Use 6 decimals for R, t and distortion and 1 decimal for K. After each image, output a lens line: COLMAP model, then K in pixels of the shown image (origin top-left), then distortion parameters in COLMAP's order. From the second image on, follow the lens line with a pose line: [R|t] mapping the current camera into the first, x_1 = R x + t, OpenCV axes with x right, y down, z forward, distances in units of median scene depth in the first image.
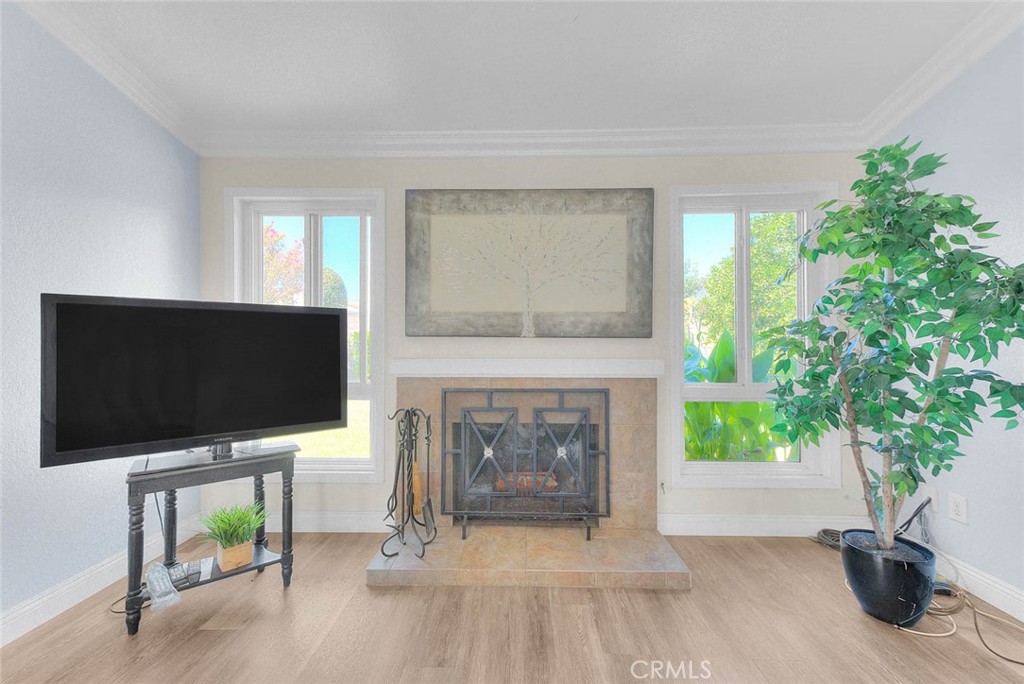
lens RADIAL K [[399.9, 0, 515.9], [0, 399.9, 343.0], [0, 0, 1]] dist [0.021593, -0.001239]
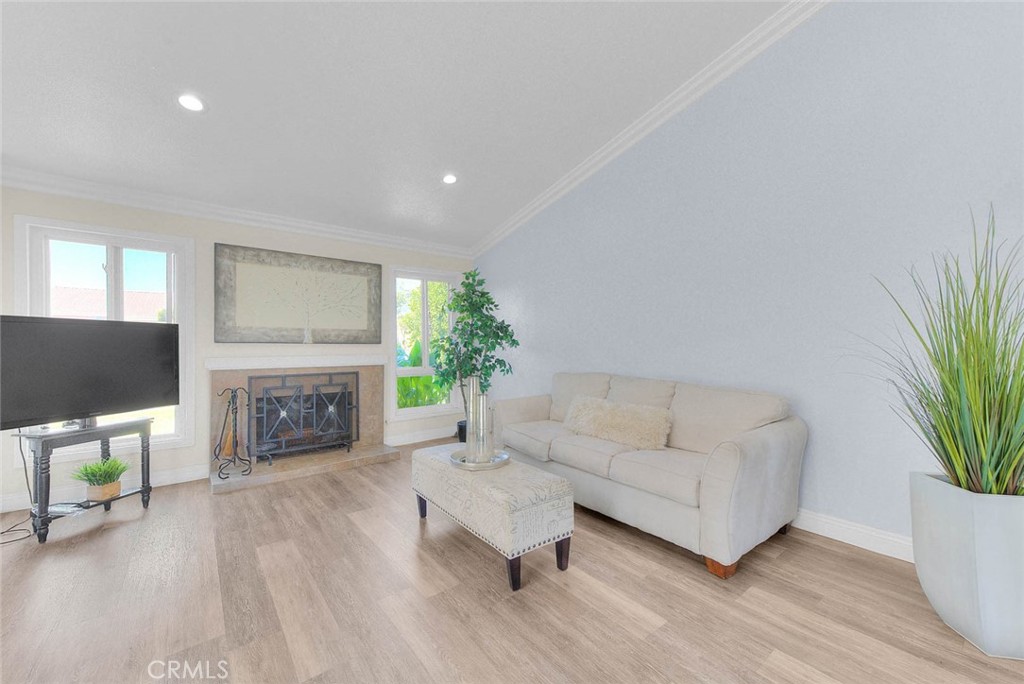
lens RADIAL K [[399.9, 0, 512.3], [0, 399.9, 343.2], [0, 0, 1]] dist [0.021593, -0.001239]
pose [[0.769174, 0.001519, 0.639037, -0.401040], [0.002921, 0.999978, -0.005892, -0.002693], [-0.639032, 0.006399, 0.769153, -0.868531]]
